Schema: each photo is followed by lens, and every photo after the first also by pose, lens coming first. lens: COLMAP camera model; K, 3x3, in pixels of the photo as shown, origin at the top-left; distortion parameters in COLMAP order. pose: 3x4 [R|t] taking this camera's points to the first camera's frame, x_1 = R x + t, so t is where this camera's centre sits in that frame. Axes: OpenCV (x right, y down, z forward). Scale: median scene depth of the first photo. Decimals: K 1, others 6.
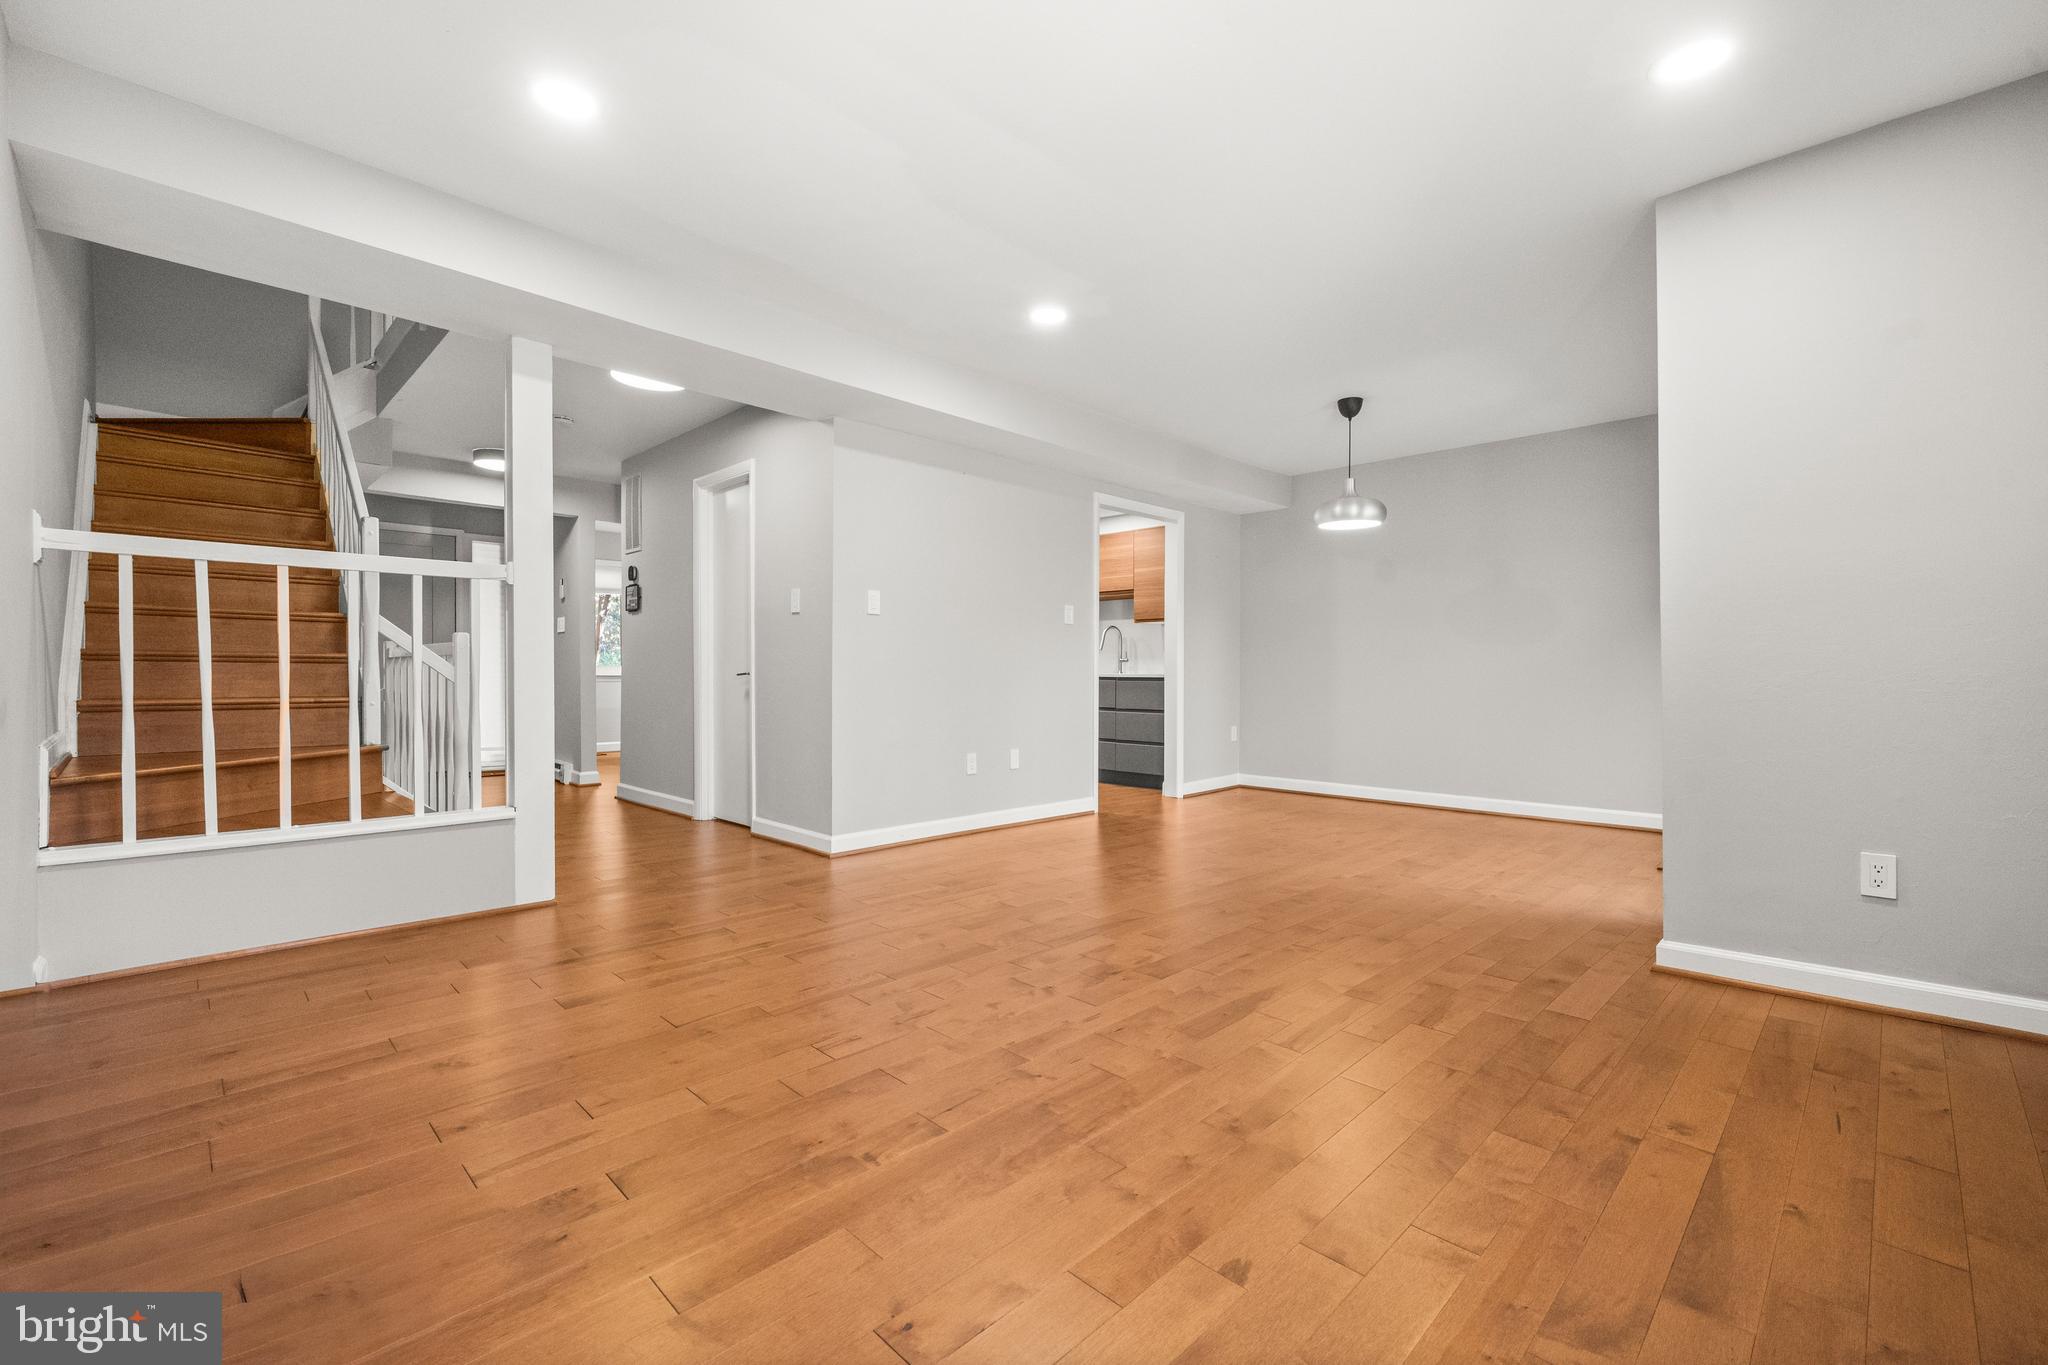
lens RADIAL K [[868.5, 0, 1018.3], [0, 868.5, 684.7], [0, 0, 1]] dist [0.001455, 0.000014]
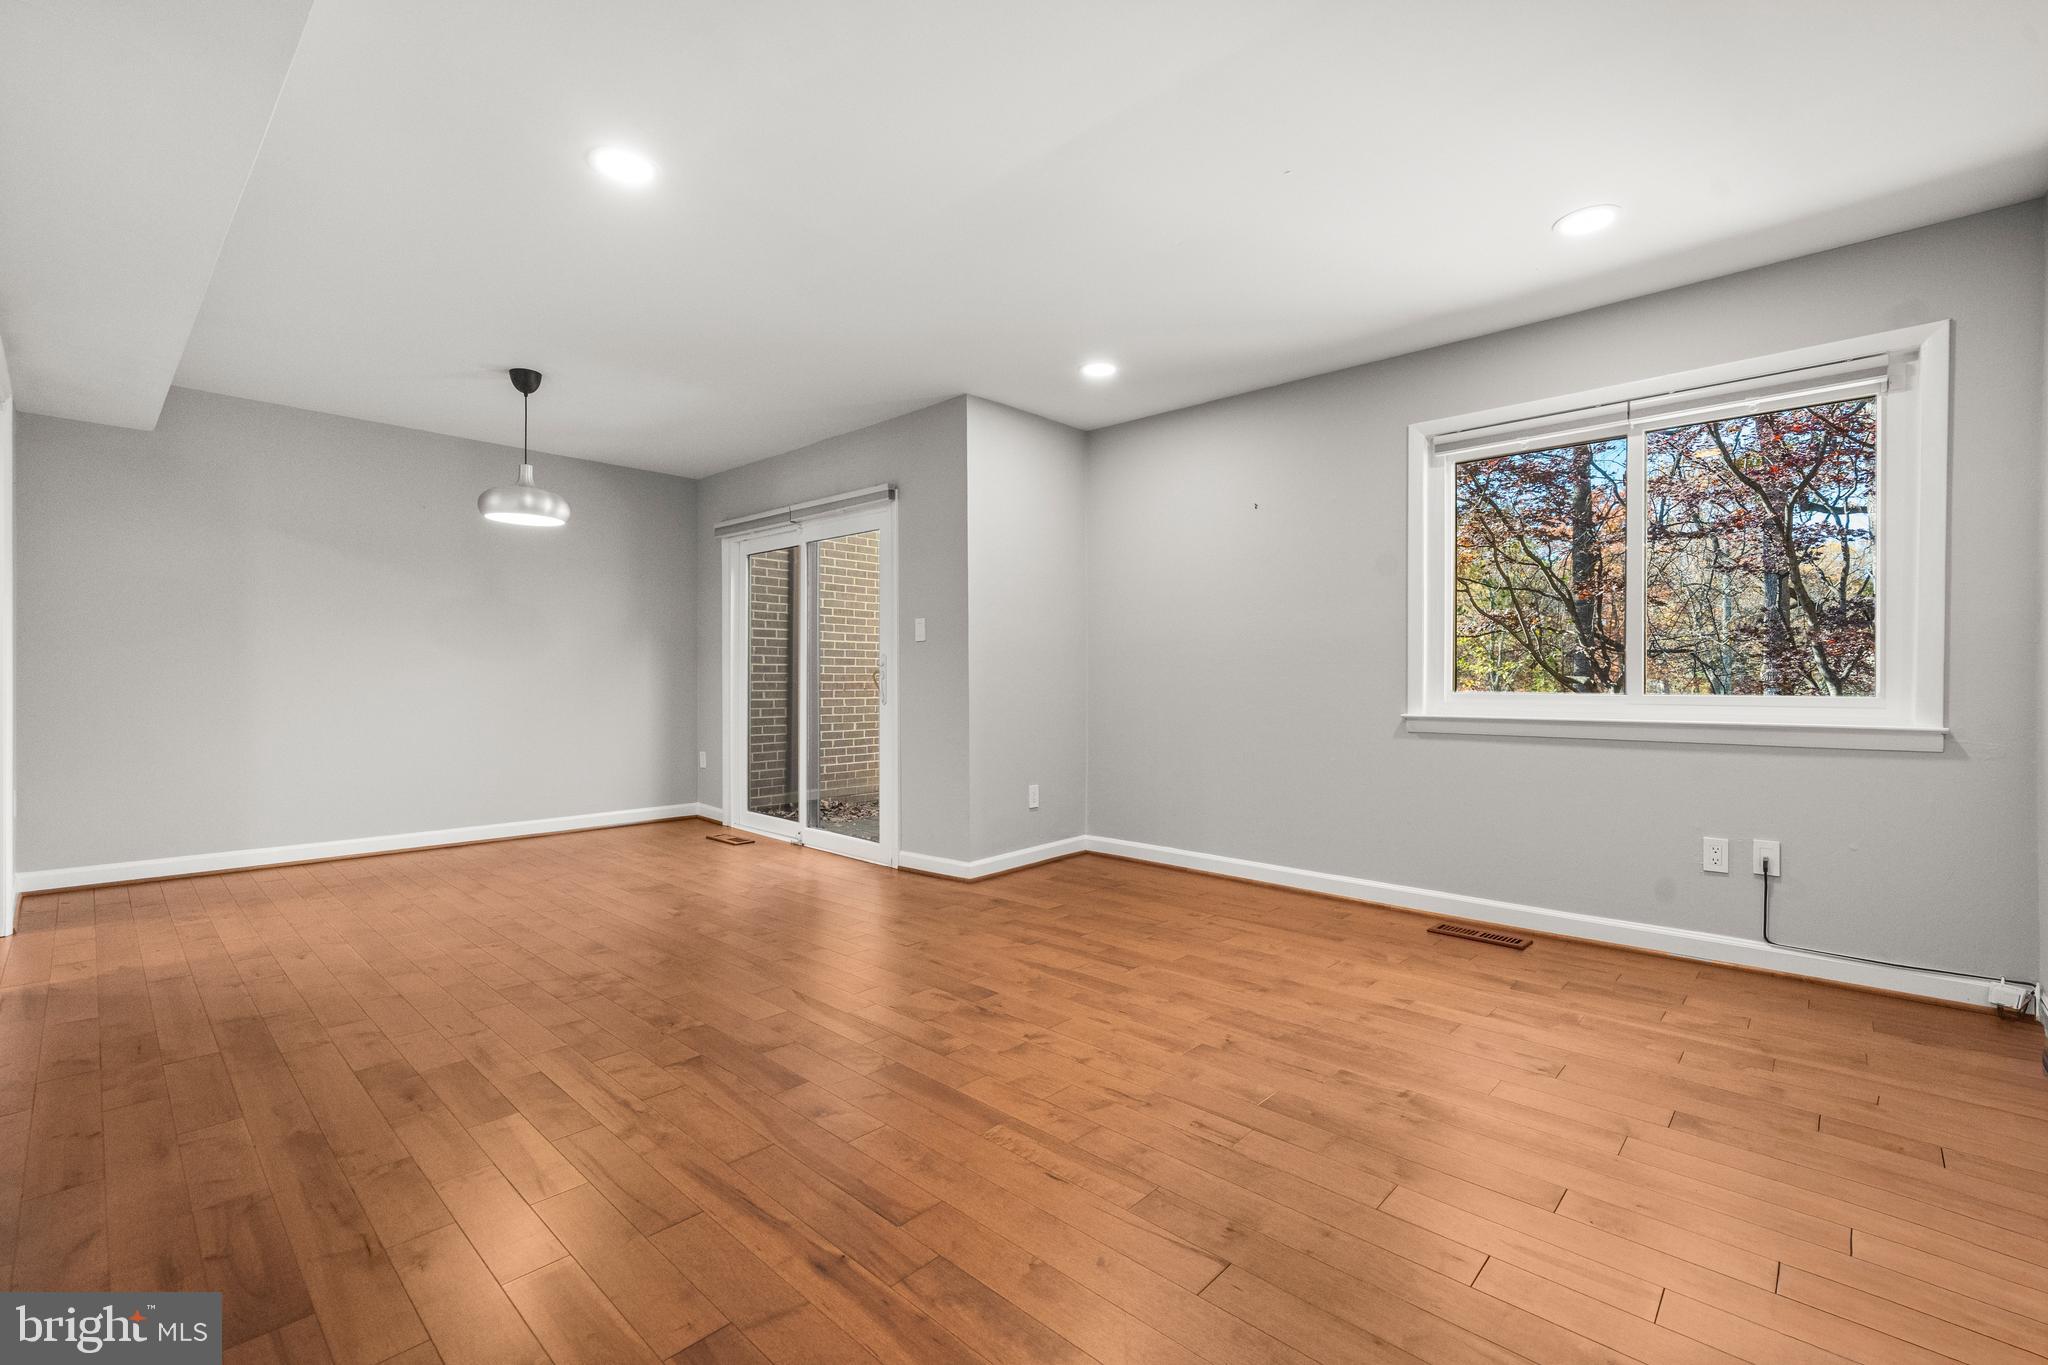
lens RADIAL K [[868.5, 0, 1018.3], [0, 868.5, 684.7], [0, 0, 1]] dist [0.001455, 0.000014]
pose [[-0.035558, -0.006963, 0.999343, -0.993355], [0.008172, 0.999940, 0.007258, -0.051094], [-0.999334, 0.008425, -0.035499, 1.118847]]
